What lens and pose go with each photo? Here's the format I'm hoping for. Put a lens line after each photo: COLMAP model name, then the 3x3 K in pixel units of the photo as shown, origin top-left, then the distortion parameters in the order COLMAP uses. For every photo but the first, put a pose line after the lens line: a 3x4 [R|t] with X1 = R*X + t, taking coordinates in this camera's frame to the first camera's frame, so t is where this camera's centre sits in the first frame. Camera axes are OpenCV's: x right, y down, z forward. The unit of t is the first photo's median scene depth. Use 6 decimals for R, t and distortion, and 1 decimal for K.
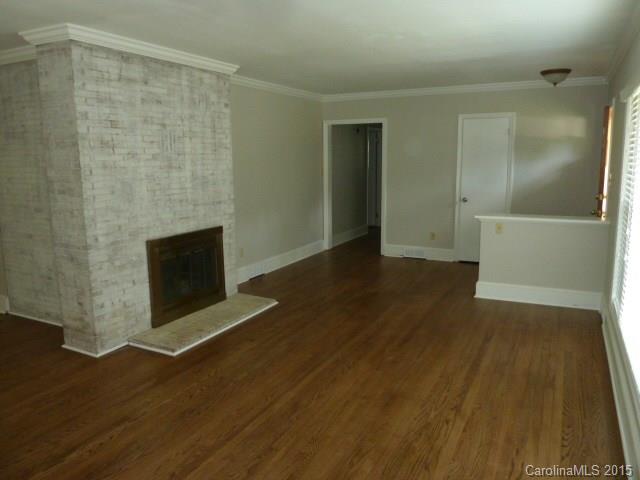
lens RADIAL K [[474.3, 0, 327.0], [0, 474.3, 237.8], [0, 0, 1]] dist [-0.036557, 0.005575]
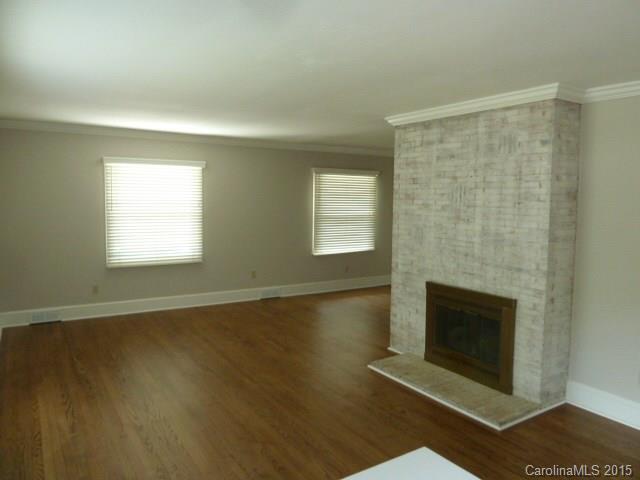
lens RADIAL K [[474.3, 0, 322.3], [0, 474.3, 238.1], [0, 0, 1]] dist [-0.036557, 0.005575]
pose [[-0.502780, 0.081041, -0.860607, 0.664654], [-0.150236, 0.972251, 0.179324, -0.241375], [0.851259, 0.219454, -0.476653, 1.216271]]
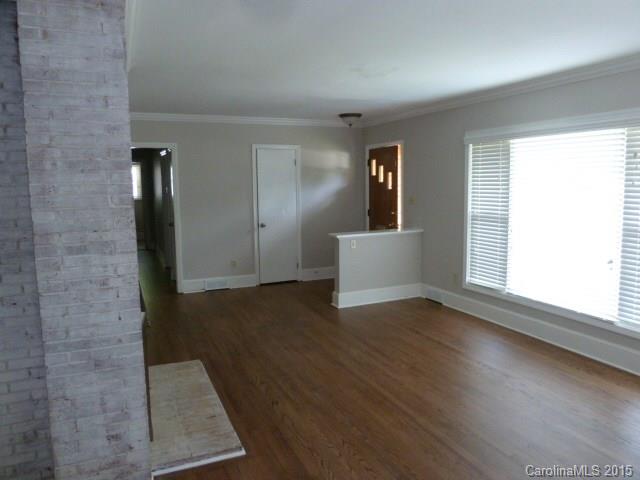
lens RADIAL K [[474.3, 0, 325.3], [0, 474.3, 240.5], [0, 0, 1]] dist [-0.036557, 0.005575]
pose [[0.631447, -0.096369, 0.769407, -0.669466], [0.136363, 0.990584, 0.012159, -0.062454], [-0.763334, 0.097241, 0.638643, 0.344215]]
